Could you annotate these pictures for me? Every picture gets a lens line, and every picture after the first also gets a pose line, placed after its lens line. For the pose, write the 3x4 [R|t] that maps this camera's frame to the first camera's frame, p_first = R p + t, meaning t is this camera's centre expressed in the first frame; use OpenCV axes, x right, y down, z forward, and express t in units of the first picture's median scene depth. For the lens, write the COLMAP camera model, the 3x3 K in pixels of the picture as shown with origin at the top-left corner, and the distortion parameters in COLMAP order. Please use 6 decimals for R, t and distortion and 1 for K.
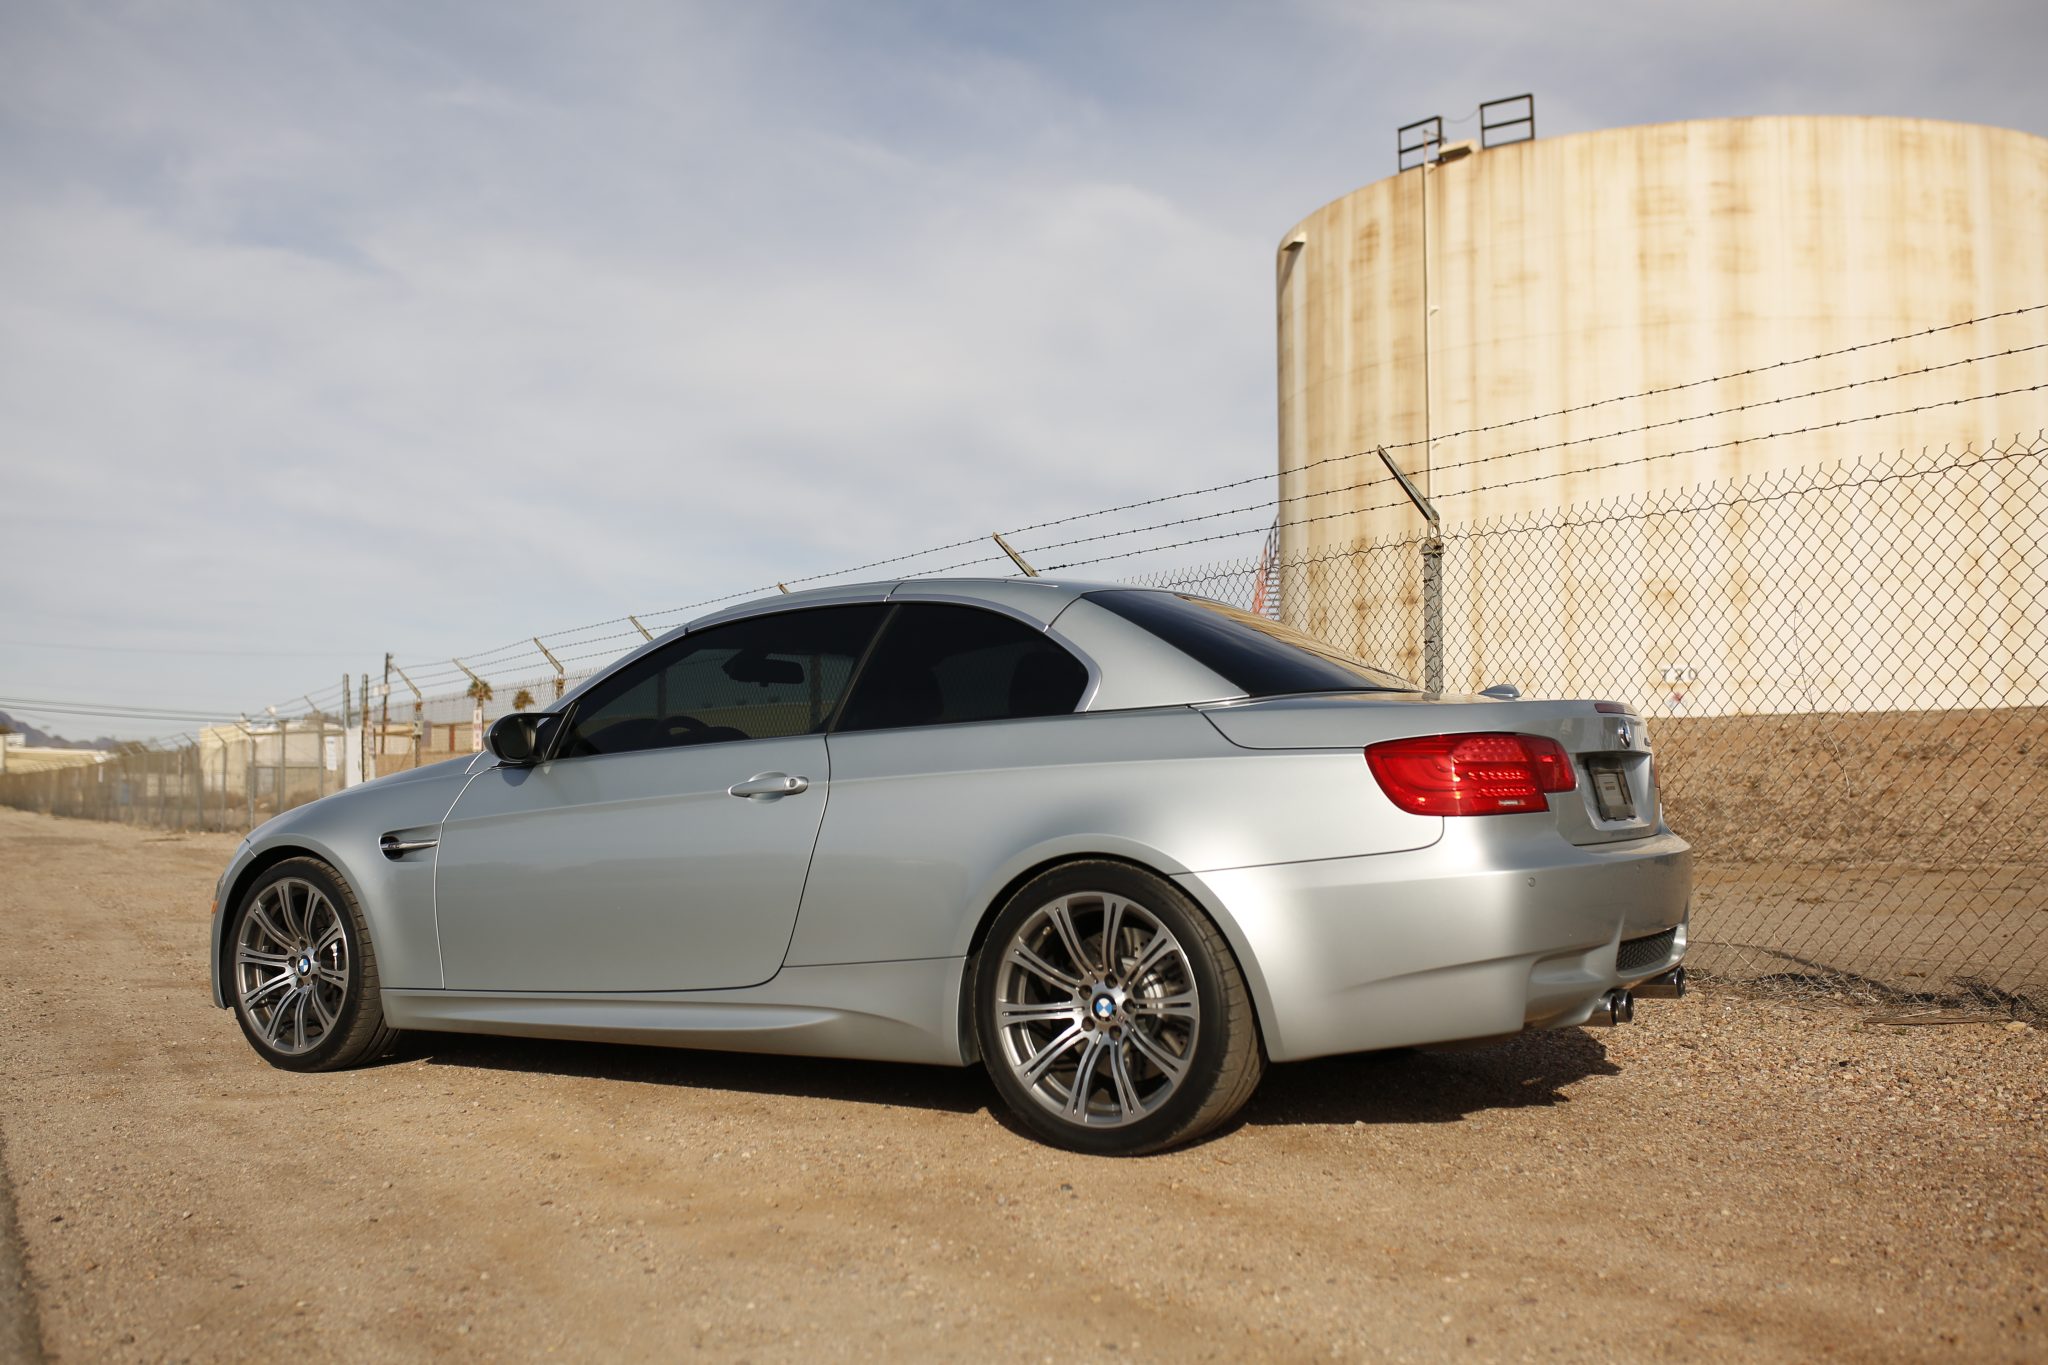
lens RADIAL K [[1937.2, 0, 1025.4], [0, 1937.2, 676.8], [0, 0, 1]] dist [-0.028333, 0.000000]
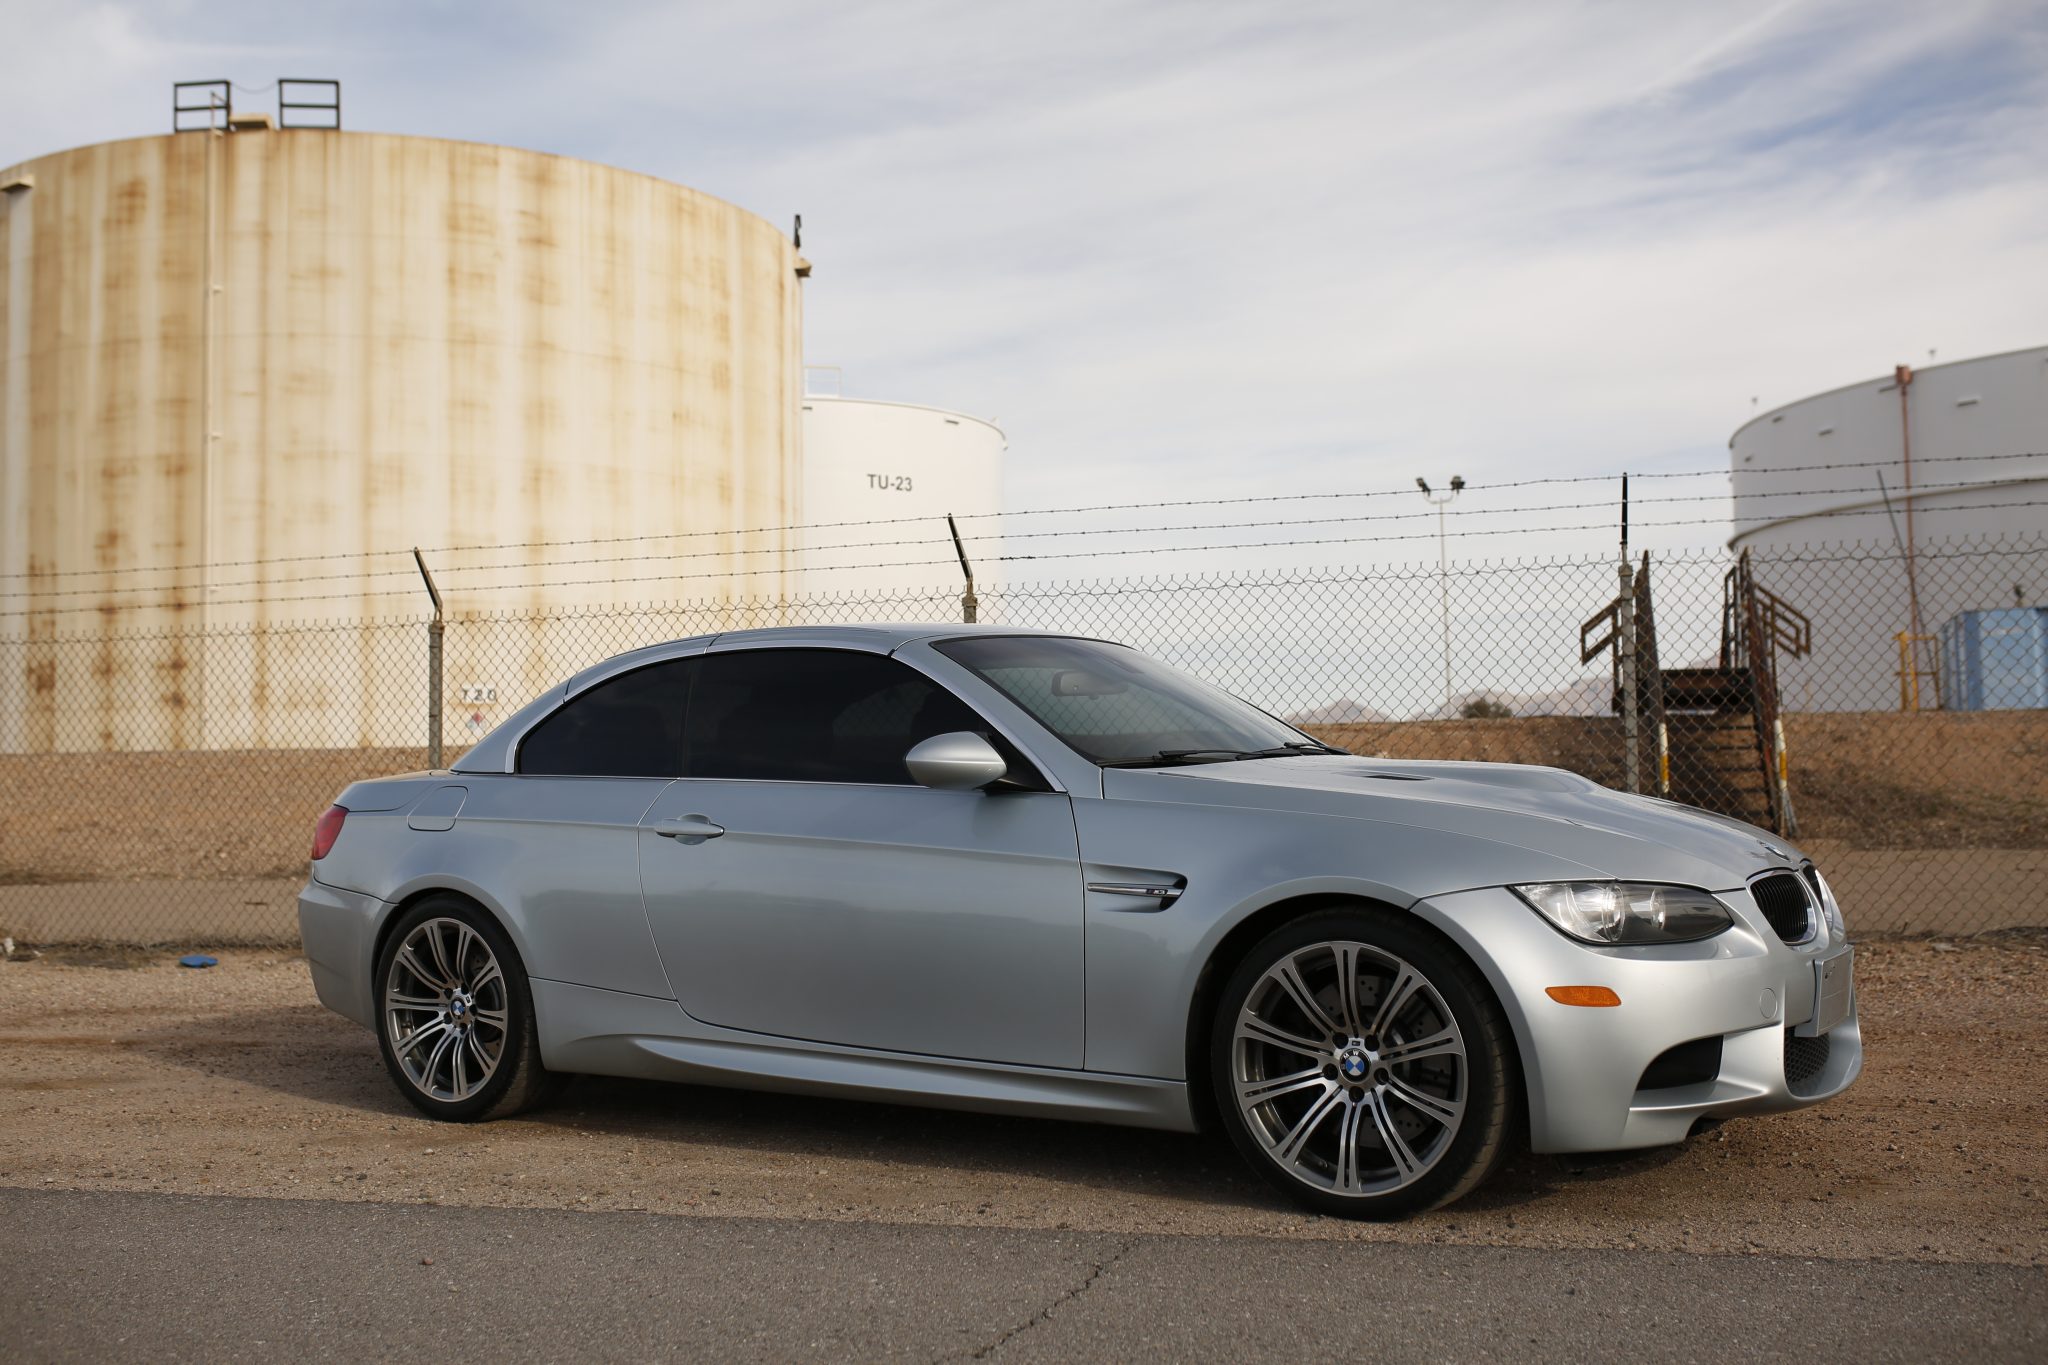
lens RADIAL K [[1937.2, 0, 1019.3], [0, 1937.2, 674.8], [0, 0, 1]] dist [-0.028333, 0.000000]
pose [[0.715255, 0.028933, 0.698264, -0.158076], [-0.019244, 0.999579, -0.021706, 0.004503], [-0.698599, 0.002088, 0.715511, 0.090669]]
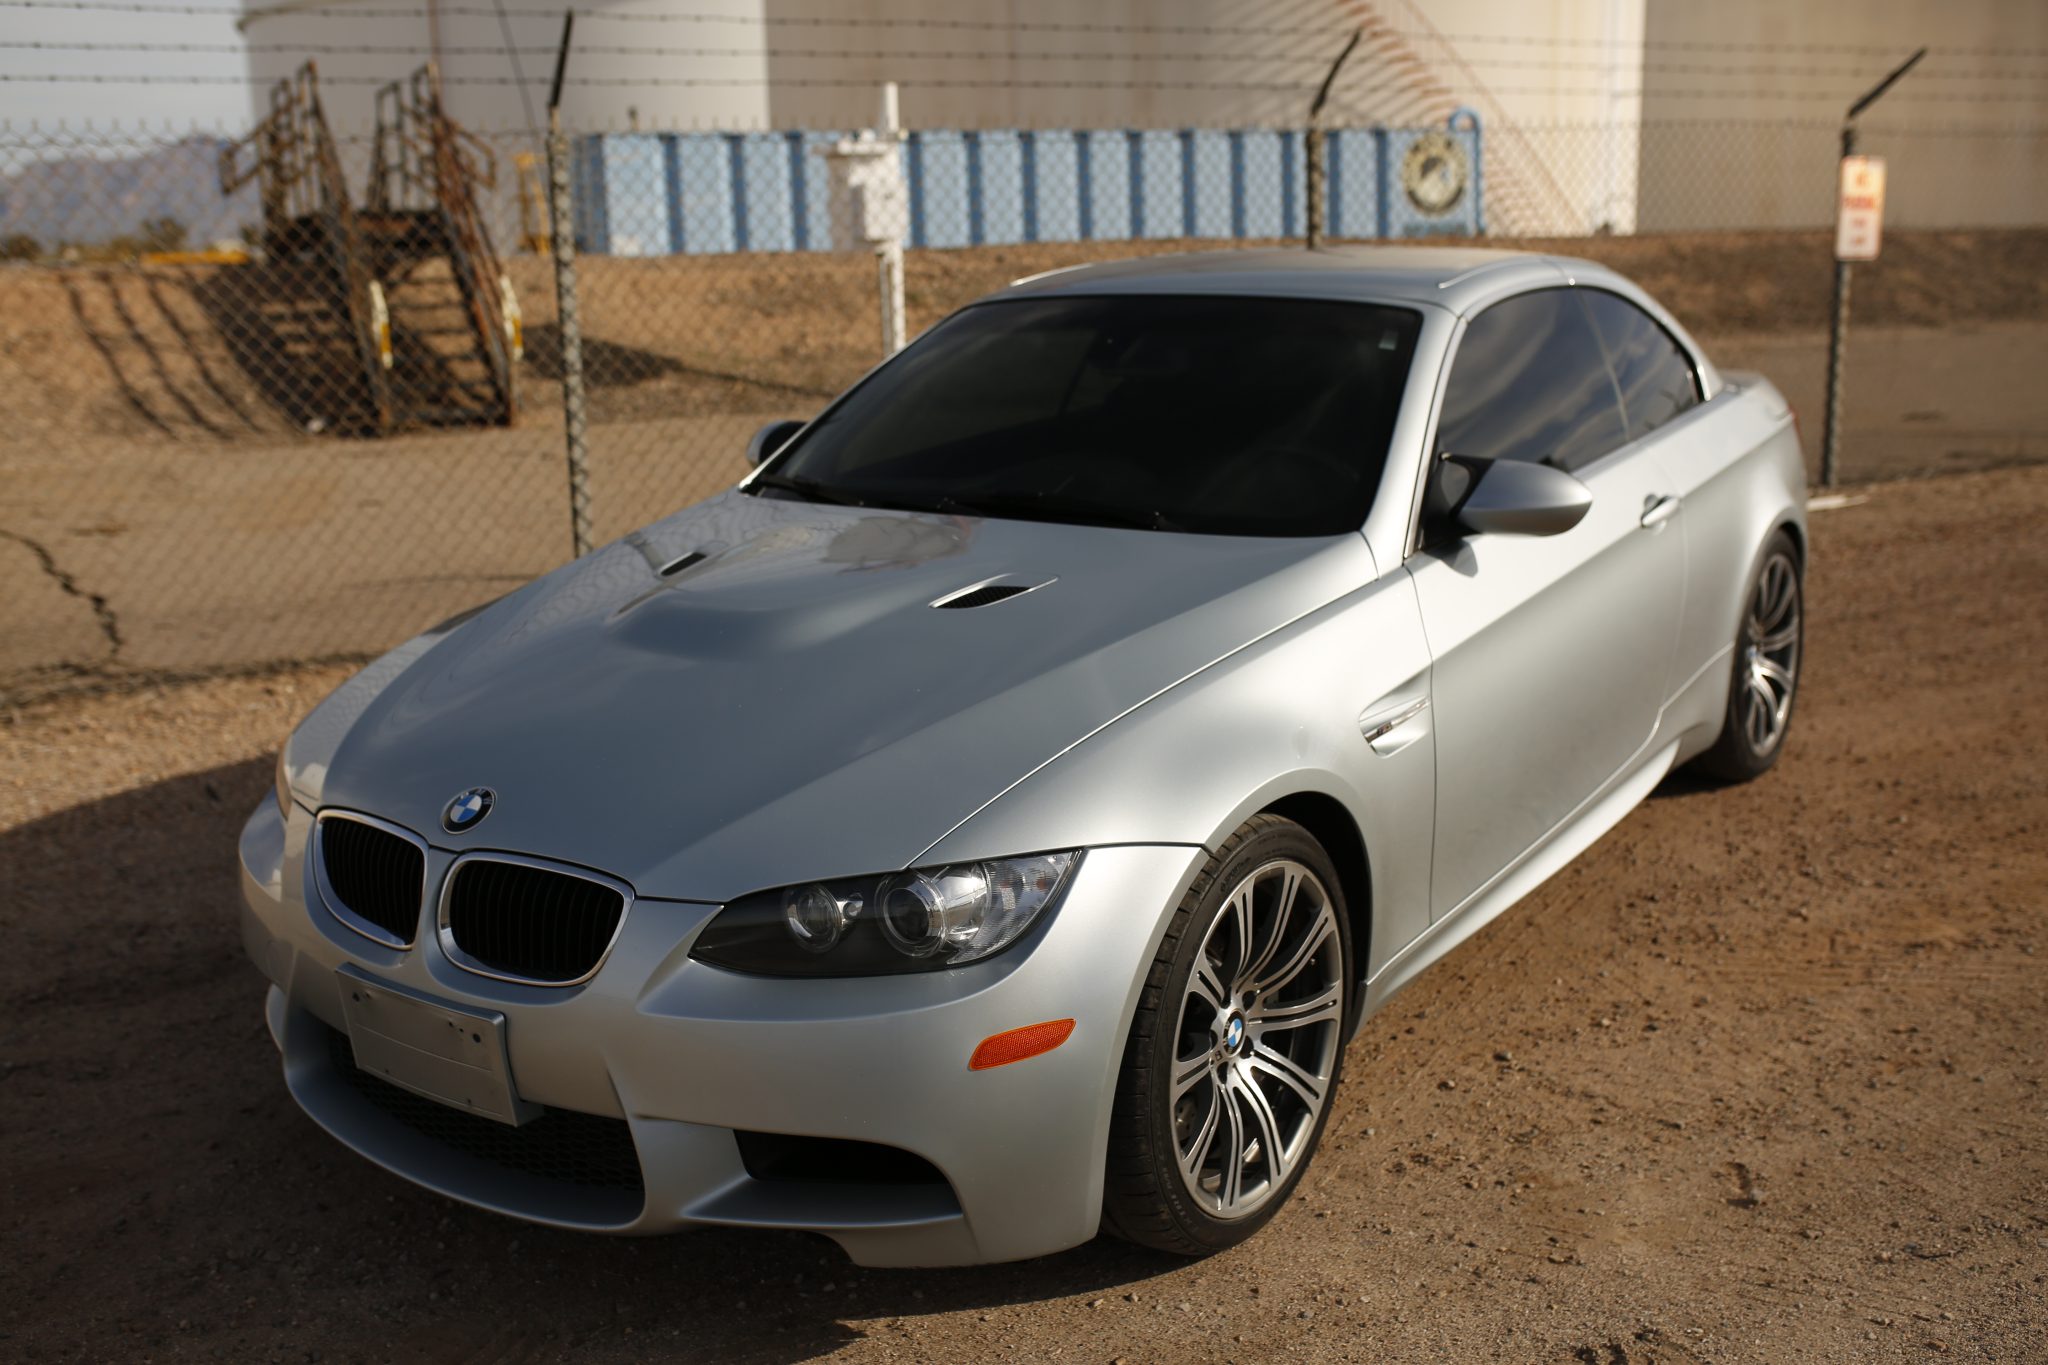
lens RADIAL K [[1937.2, 0, 1022.4], [0, 1937.2, 683.4], [0, 0, 1]] dist [-0.028333, 0.000000]
pose [[0.053501, -0.222265, 0.973517, -0.121542], [-0.026657, 0.974248, 0.223897, -0.006514], [-0.998212, -0.037930, 0.046198, 0.150663]]
